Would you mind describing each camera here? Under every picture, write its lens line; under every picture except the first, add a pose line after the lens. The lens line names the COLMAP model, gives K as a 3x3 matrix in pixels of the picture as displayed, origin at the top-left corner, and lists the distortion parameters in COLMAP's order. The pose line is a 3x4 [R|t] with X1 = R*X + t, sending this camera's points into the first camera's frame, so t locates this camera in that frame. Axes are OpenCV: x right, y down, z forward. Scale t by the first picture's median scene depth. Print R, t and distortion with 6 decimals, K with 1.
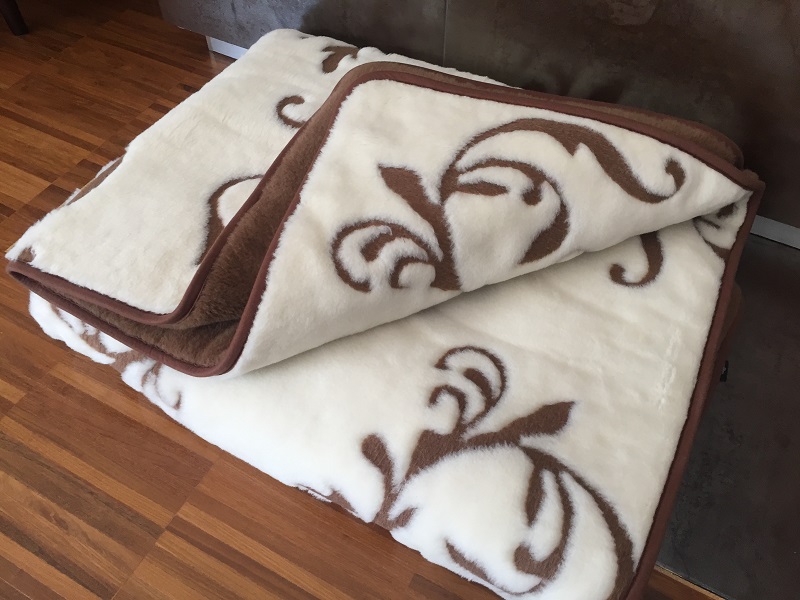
lens RADIAL K [[692.8, 0, 399.4], [0, 692.8, 301.9], [0, 0, 1]] dist [0.087703, -0.136813]
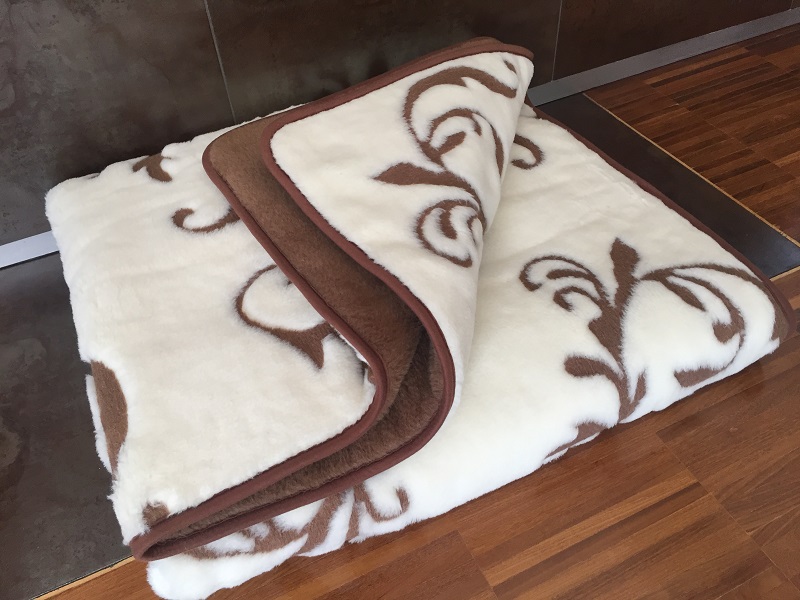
lens RADIAL K [[692.8, 0, 399.9], [0, 692.8, 302.2], [0, 0, 1]] dist [0.087703, -0.136813]
pose [[0.588120, -0.599445, 0.542937, -0.650415], [0.660205, 0.743591, 0.105835, -0.140597], [-0.467166, 0.296206, 0.833077, 0.194292]]
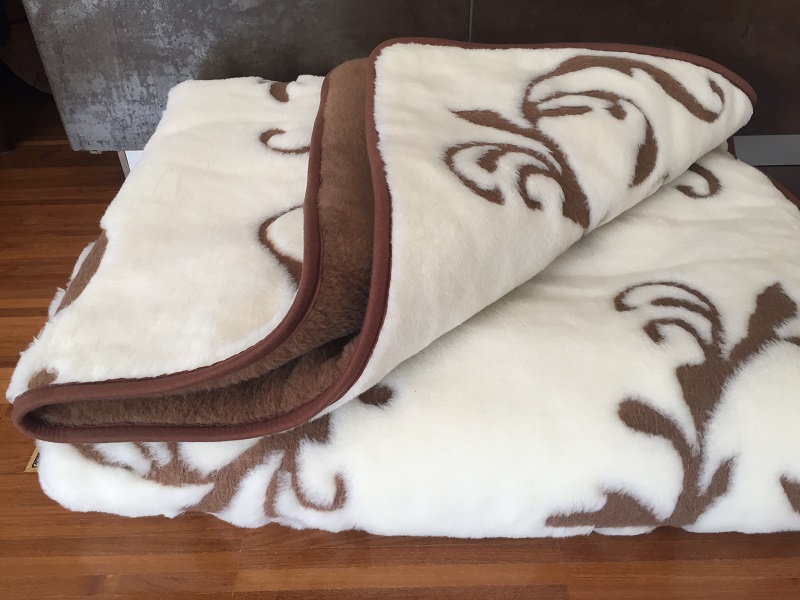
lens RADIAL K [[692.8, 0, 408.7], [0, 692.8, 290.7], [0, 0, 1]] dist [0.087703, -0.136813]
pose [[0.883141, -0.322171, 0.340980, -0.427635], [0.396132, 0.901518, -0.174198, 0.110848], [-0.251278, 0.288915, 0.923790, 0.291079]]
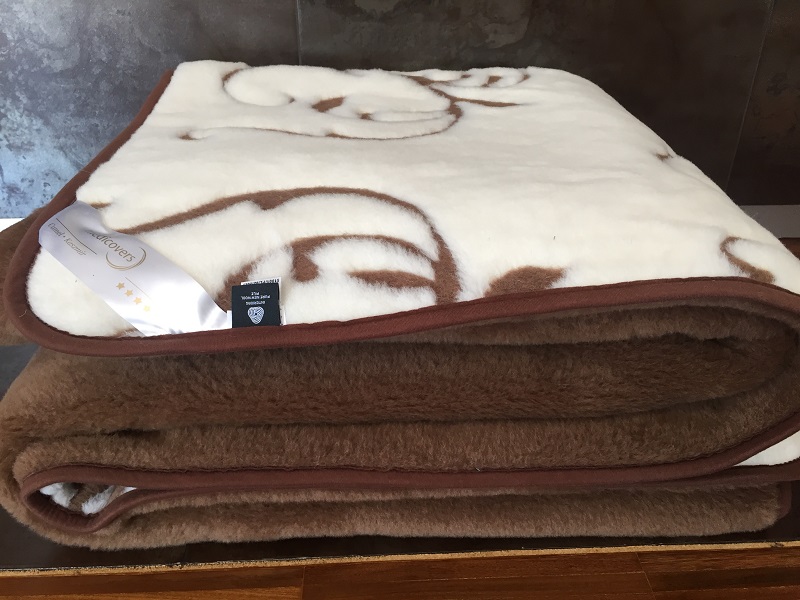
lens RADIAL K [[692.8, 0, 399.8], [0, 692.8, 296.7], [0, 0, 1]] dist [0.087703, -0.136813]
pose [[0.857383, -0.263544, 0.442085, -0.355716], [0.402181, 0.879054, -0.255956, 0.112101], [-0.321161, 0.397251, 0.859679, 0.393140]]
